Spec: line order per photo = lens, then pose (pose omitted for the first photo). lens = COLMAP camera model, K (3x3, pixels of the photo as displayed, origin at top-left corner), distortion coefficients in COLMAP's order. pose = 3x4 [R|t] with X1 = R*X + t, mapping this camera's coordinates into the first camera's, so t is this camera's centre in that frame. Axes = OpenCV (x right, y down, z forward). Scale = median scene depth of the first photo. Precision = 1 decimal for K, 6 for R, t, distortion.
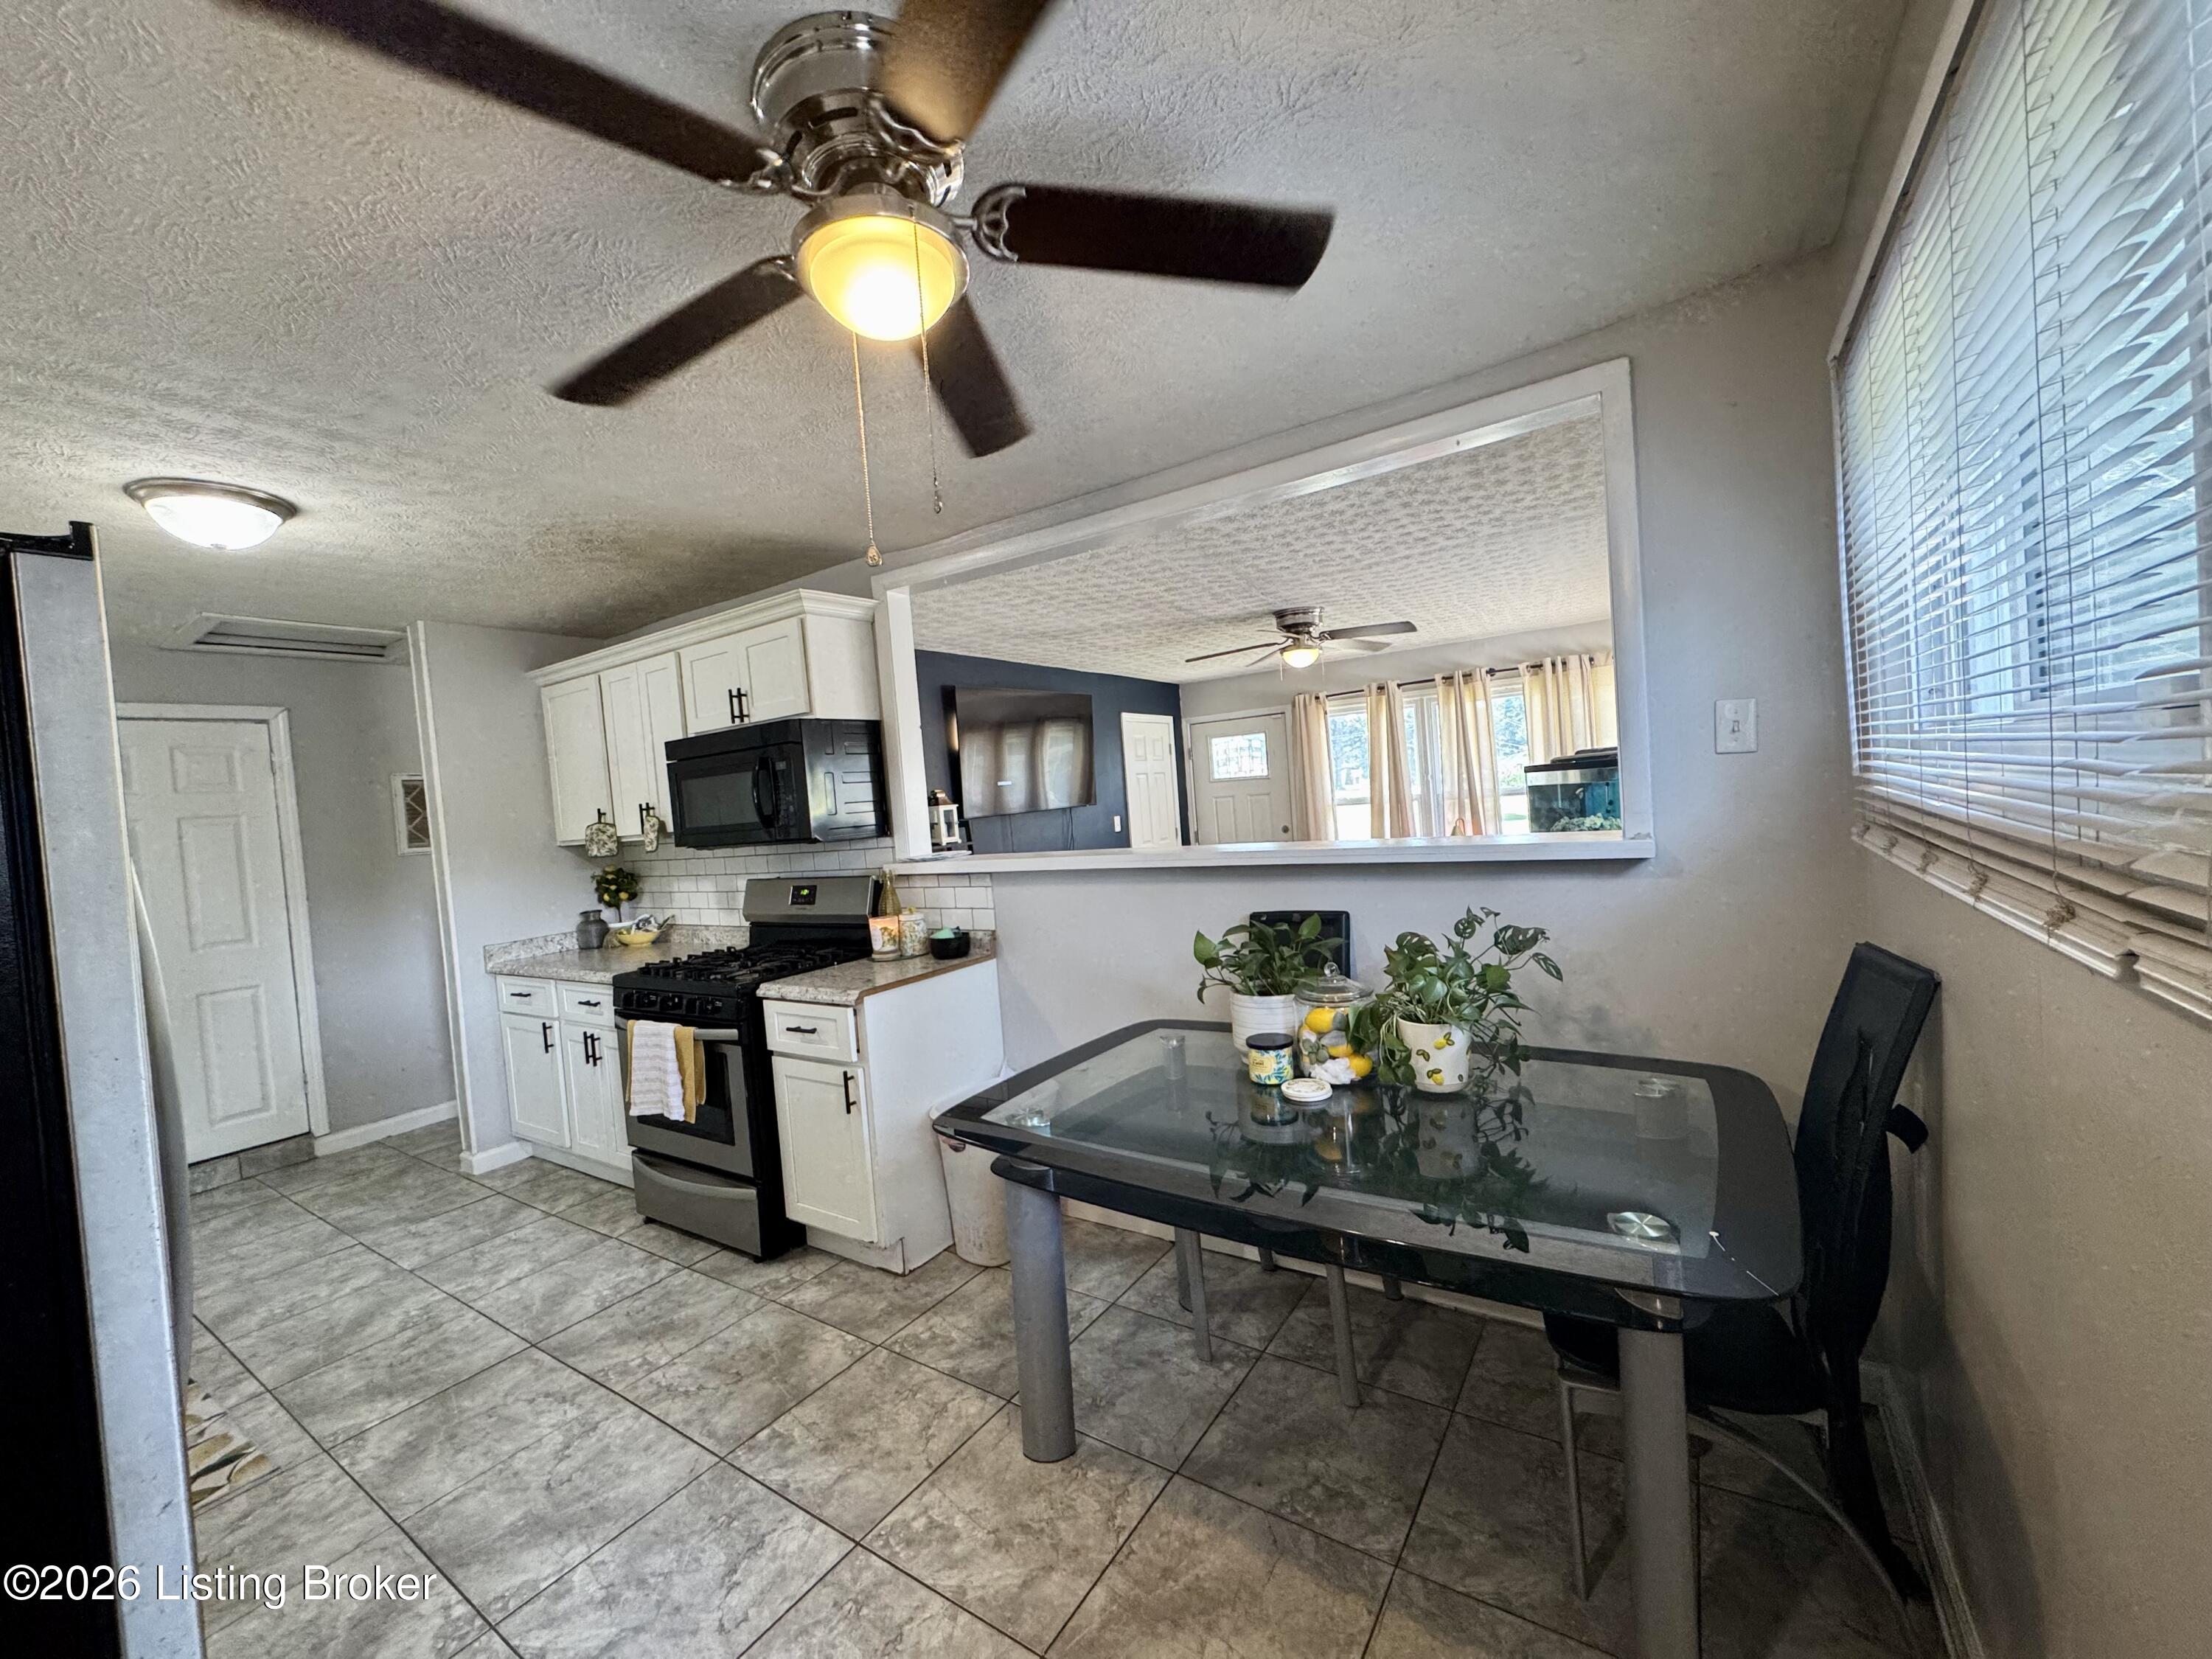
lens RADIAL K [[875.2, 0, 1104.7], [0, 875.2, 829.7], [0, 0, 1]] dist [-0.000074, 0.000349]
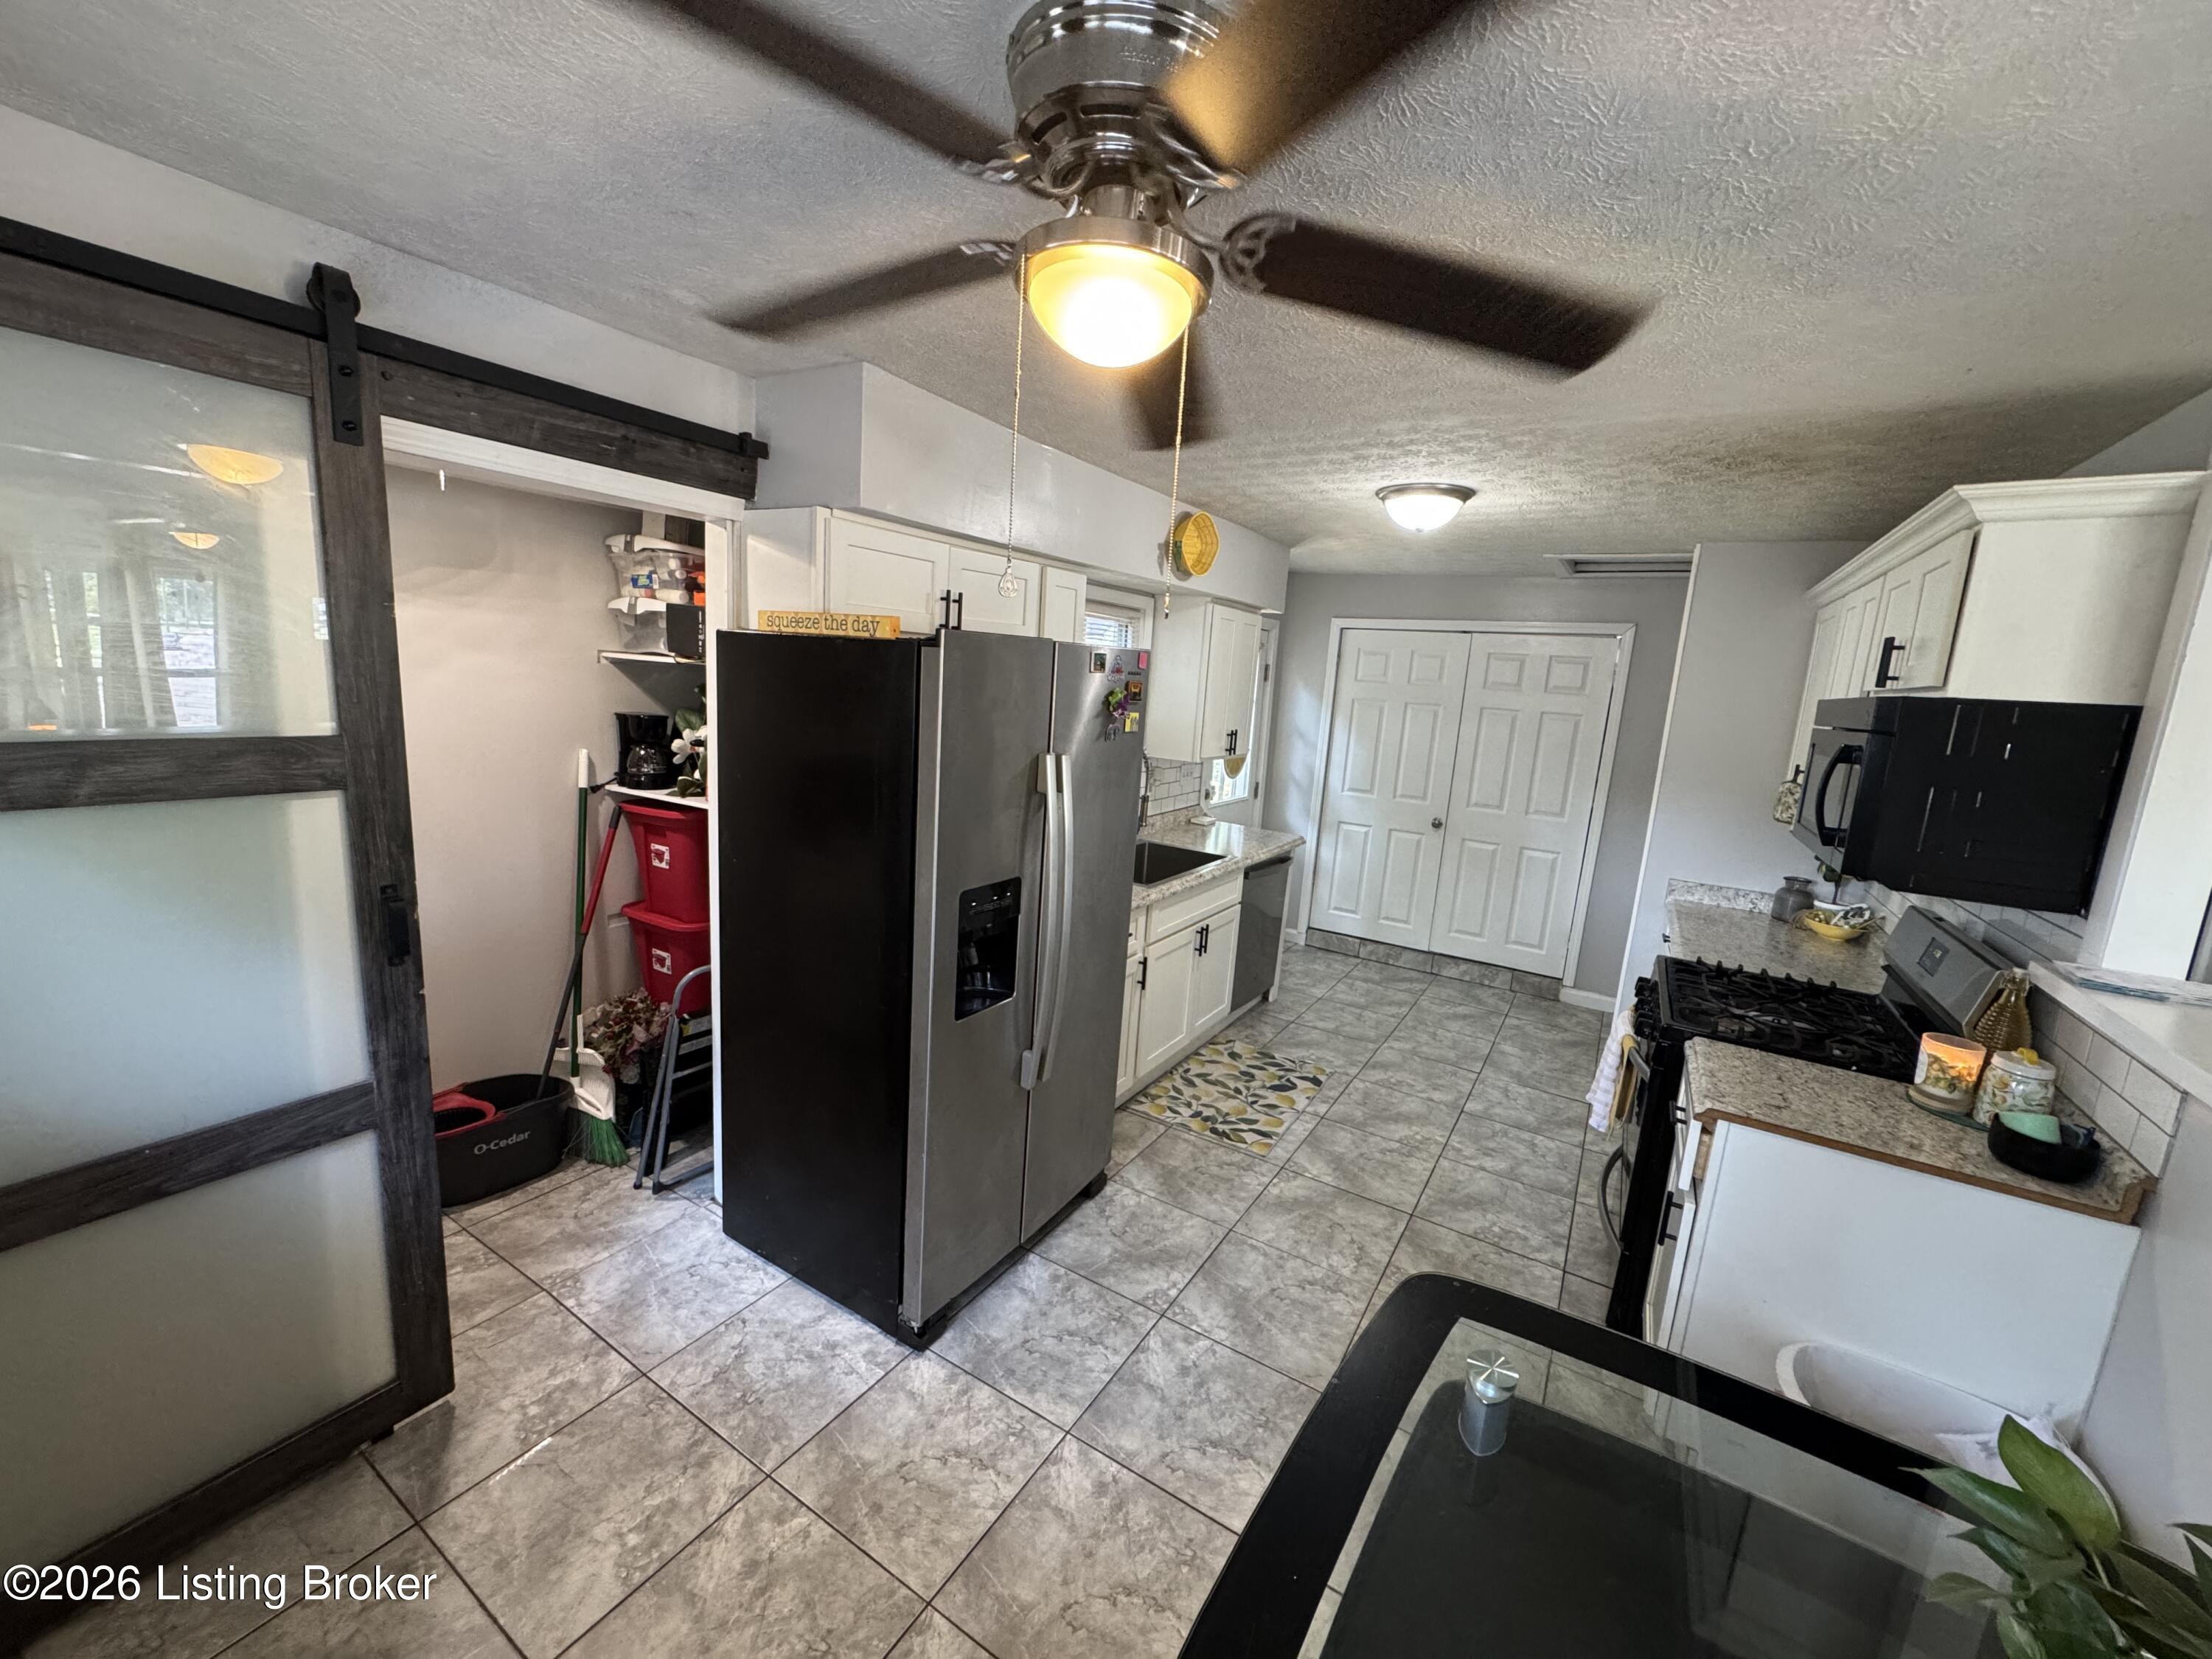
lens RADIAL K [[875.2, 0, 1102.2], [0, 875.2, 828.3], [0, 0, 1]] dist [-0.000074, 0.000349]
pose [[0.023851, 0.252690, -0.967253, 0.293593], [-0.100268, 0.963255, 0.249173, -0.139859], [0.994675, 0.091041, 0.048311, 0.407949]]
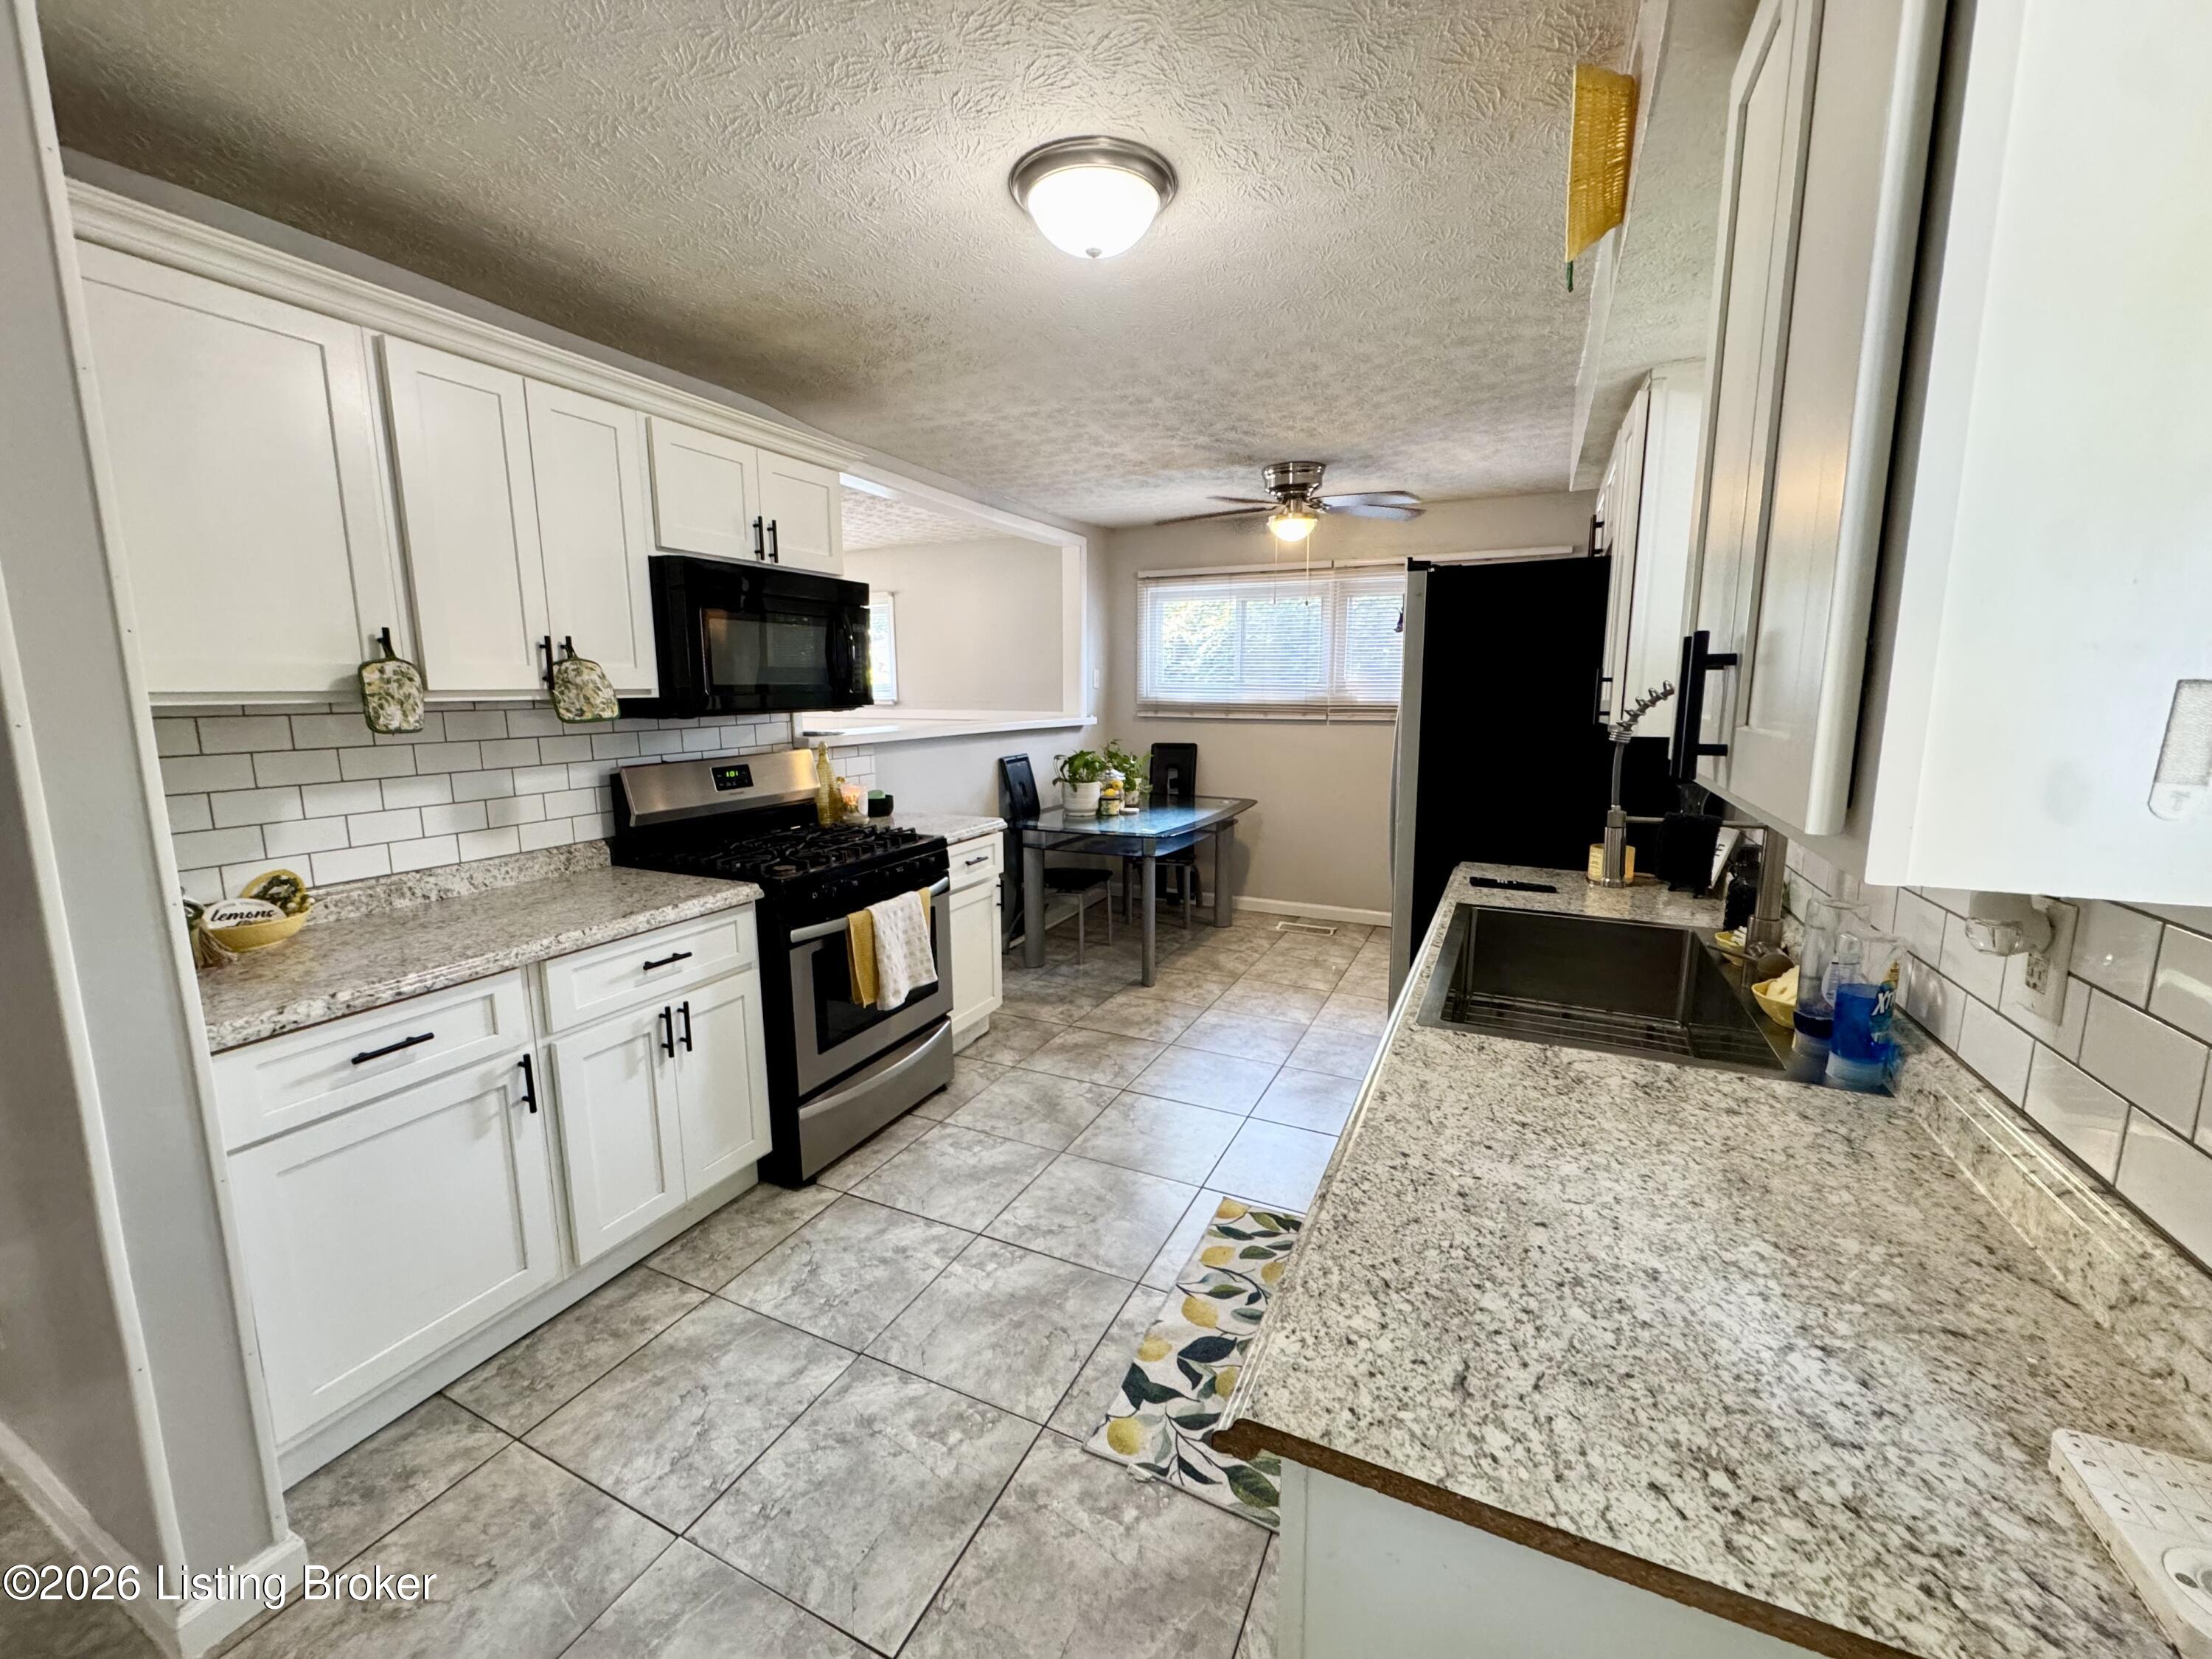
lens RADIAL K [[875.2, 0, 1105.2], [0, 875.2, 821.8], [0, 0, 1]] dist [-0.000074, 0.000349]
pose [[-0.137471, -0.073250, 0.987794, -1.448548], [0.048027, 0.995596, 0.080513, 0.078976], [-0.989341, 0.058509, -0.133348, 0.906228]]
